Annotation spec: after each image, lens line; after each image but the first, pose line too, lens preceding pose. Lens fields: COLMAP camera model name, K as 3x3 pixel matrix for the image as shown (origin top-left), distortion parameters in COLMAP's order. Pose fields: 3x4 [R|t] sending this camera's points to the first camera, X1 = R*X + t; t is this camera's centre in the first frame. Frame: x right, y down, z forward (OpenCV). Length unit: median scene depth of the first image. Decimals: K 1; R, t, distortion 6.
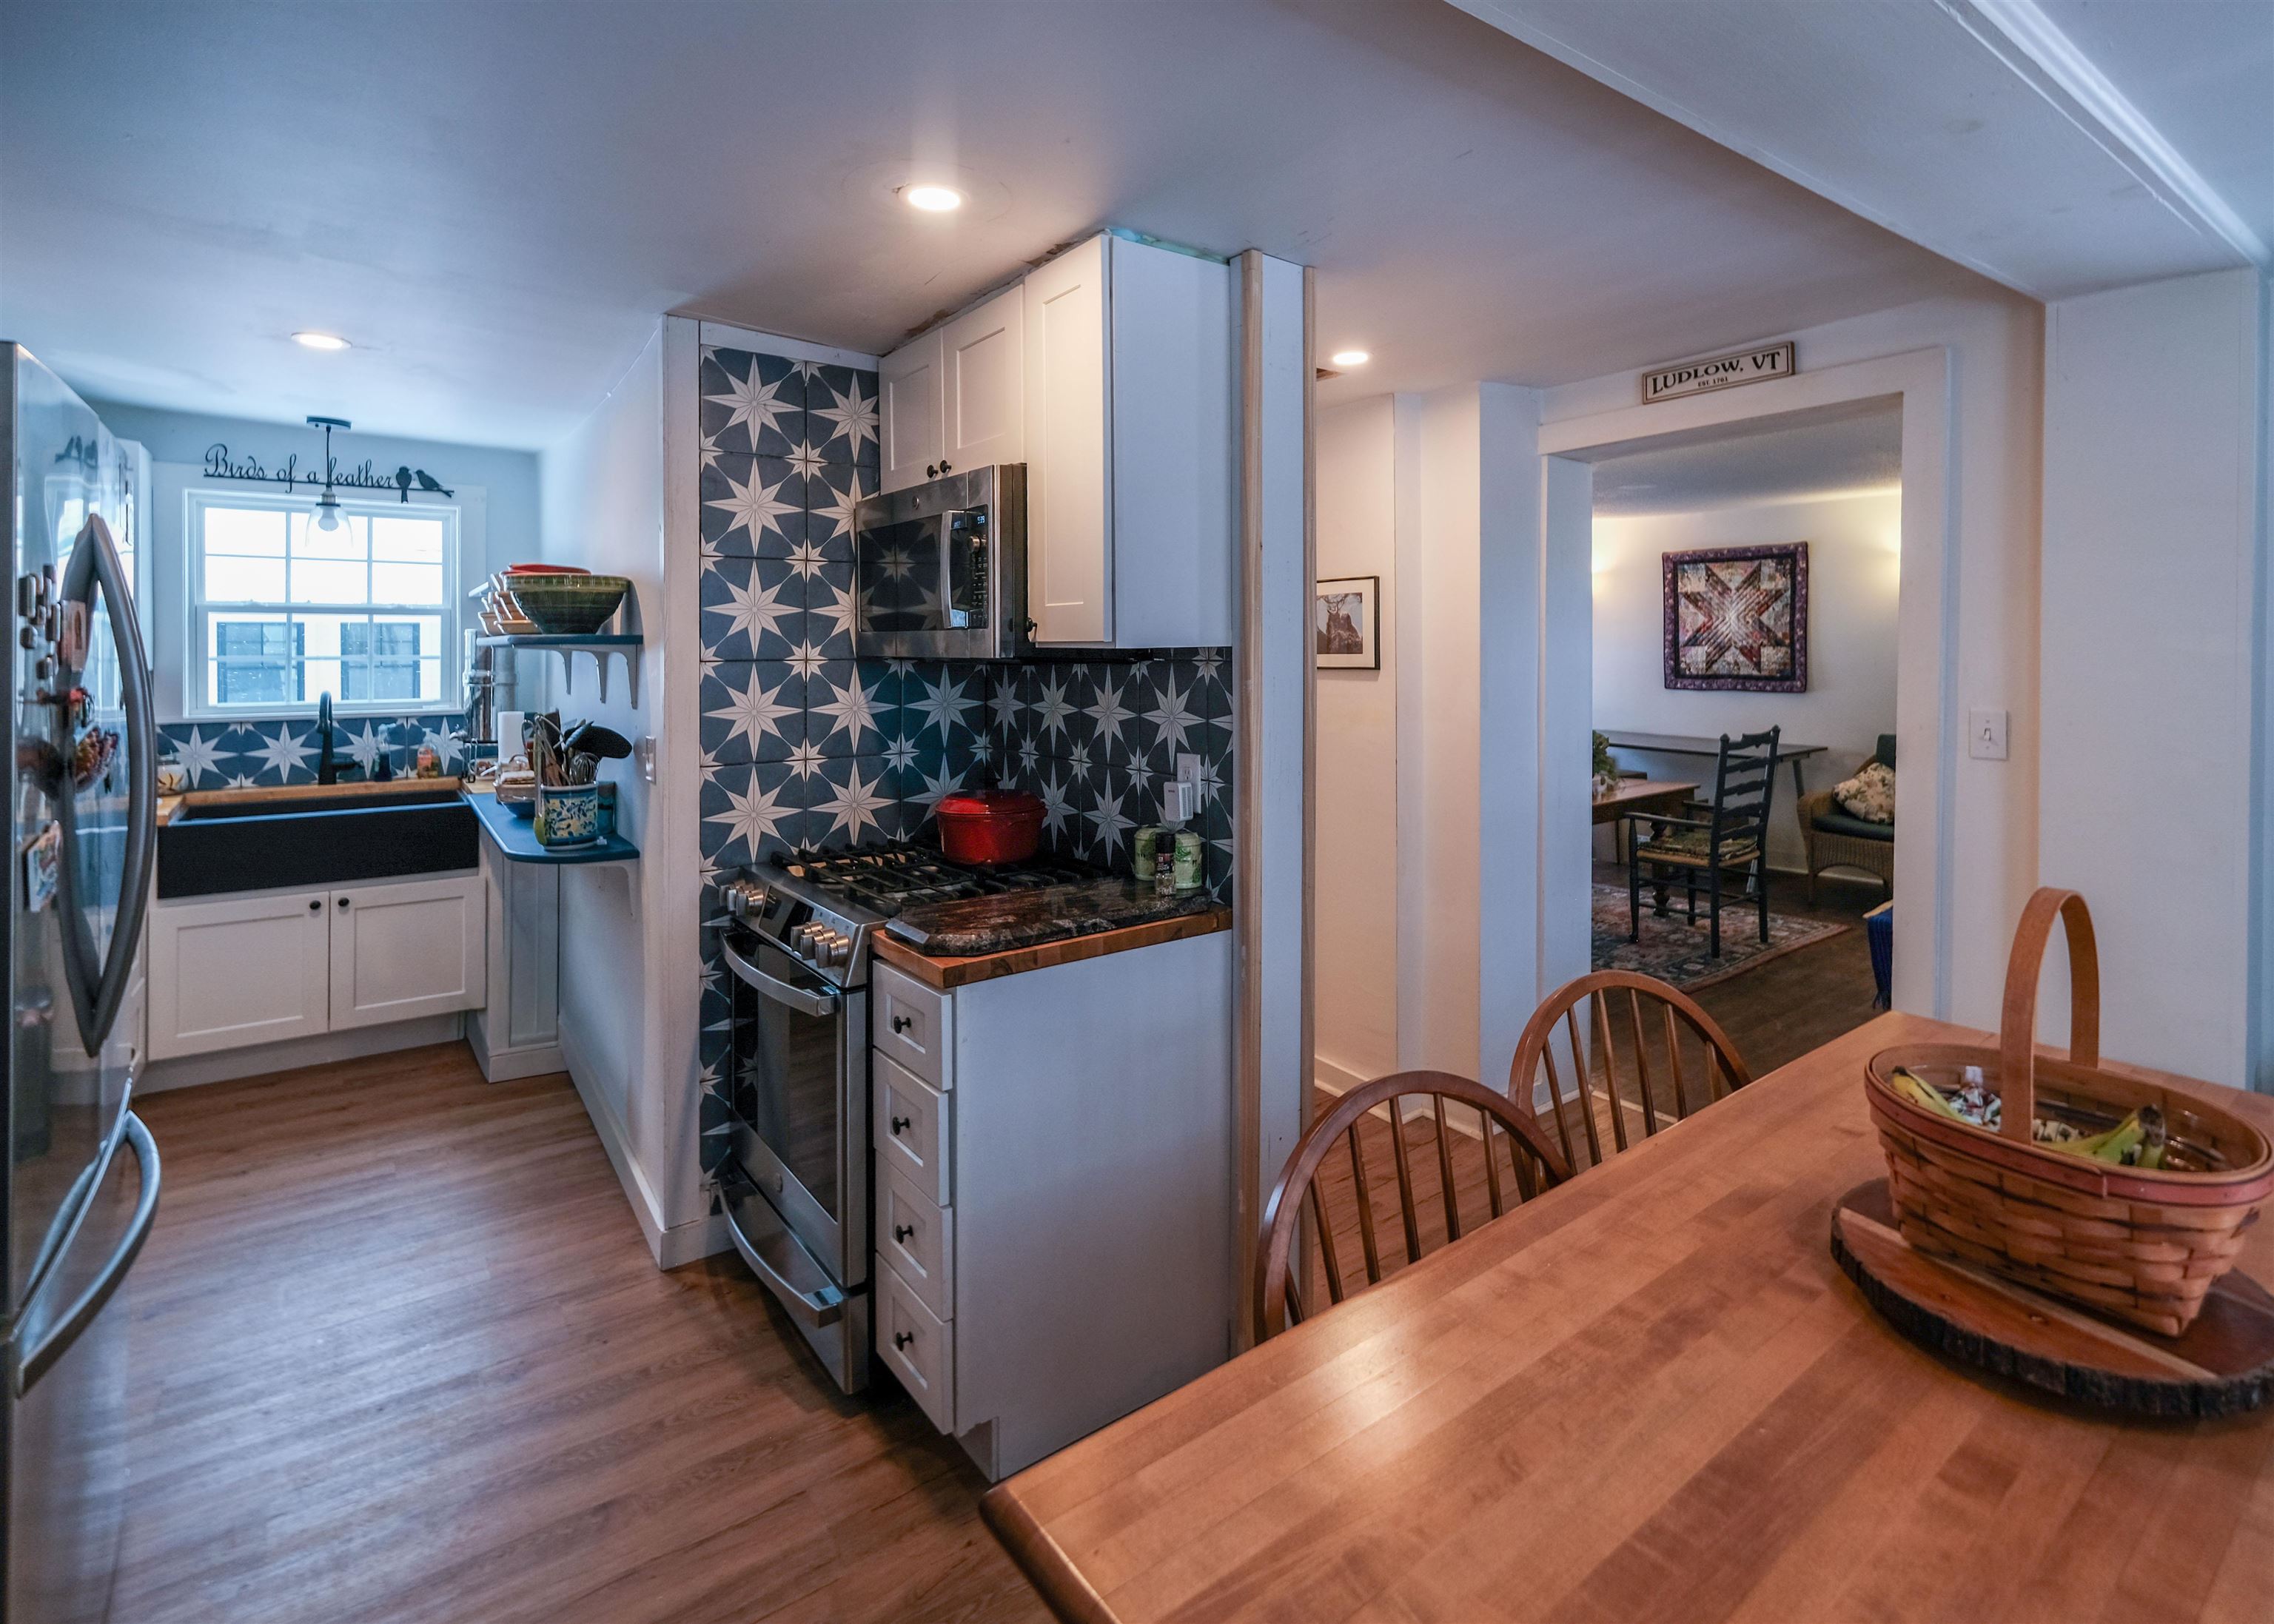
lens RADIAL K [[1108.9, 0, 1158.6], [0, 1108.9, 659.7], [0, 0, 1]] dist [0.001131, 0.000452]
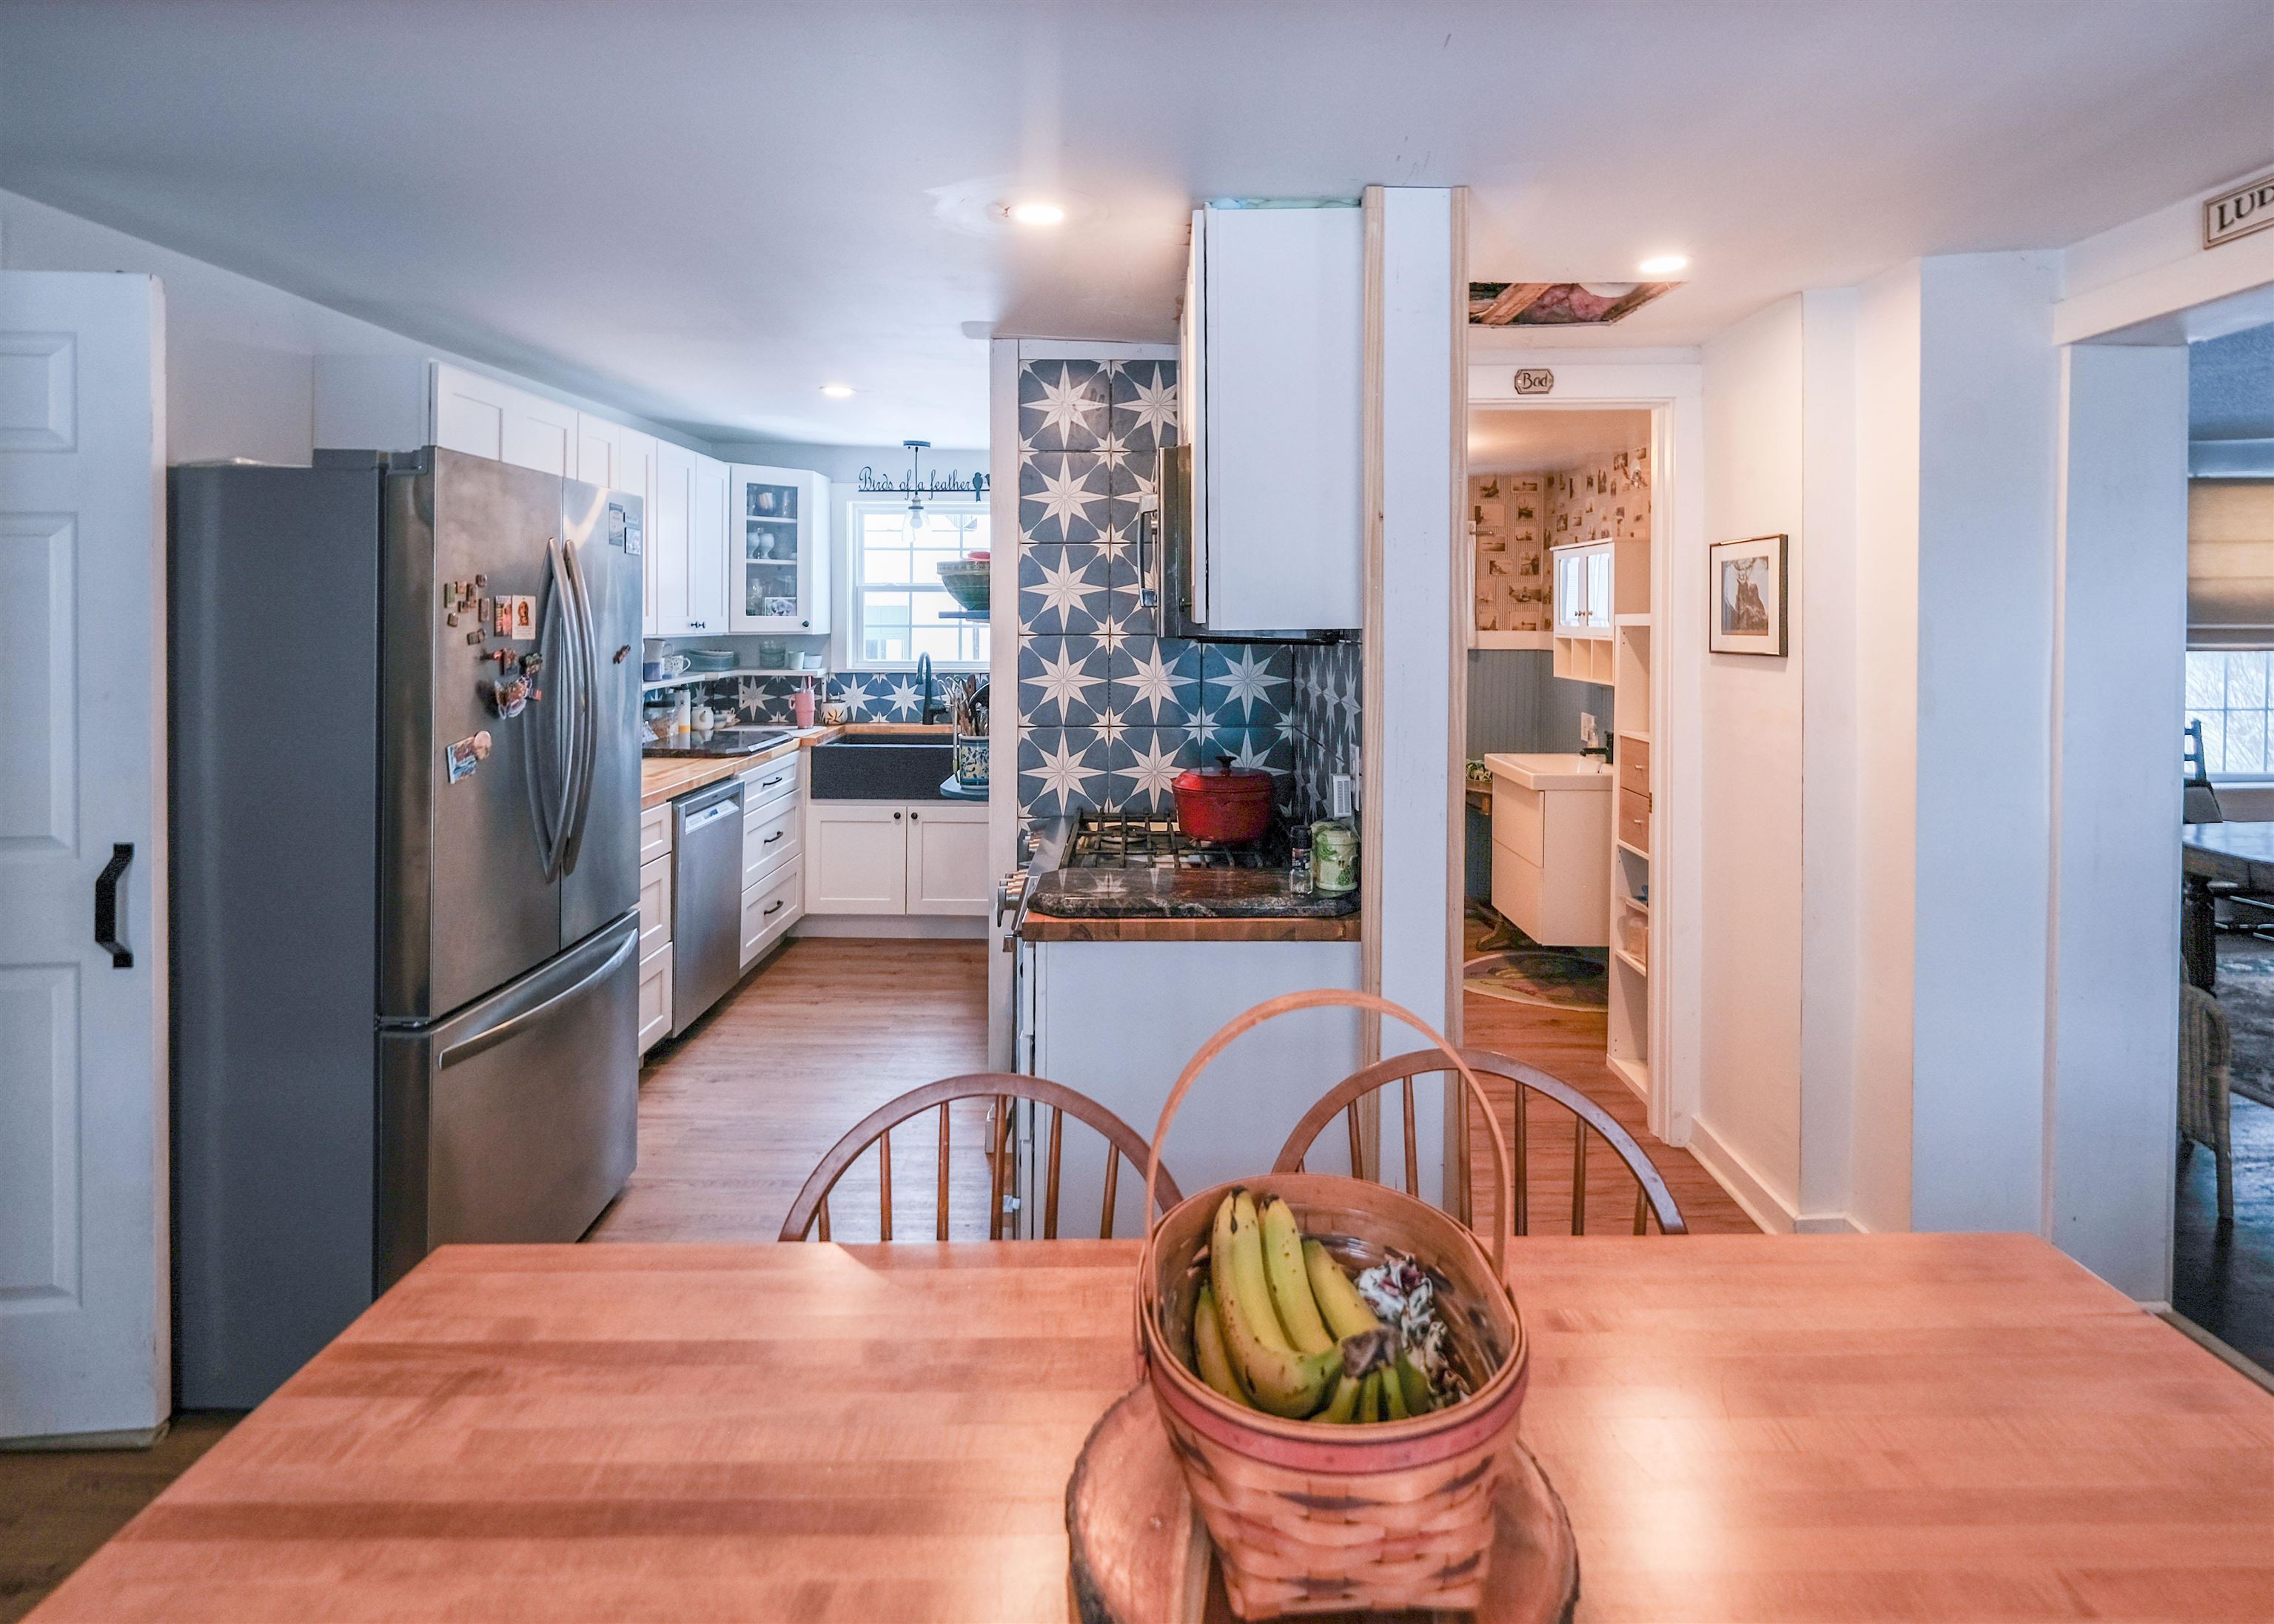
lens RADIAL K [[1167.9, 0, 1118.2], [0, 1167.9, 624.0], [0, 0, 1]] dist [-0.000984, 0.000836]
pose [[0.788337, 0.008834, -0.615181, 0.390674], [-0.010270, 0.999947, 0.001198, -0.011623], [0.615158, 0.005373, 0.788385, 0.101936]]
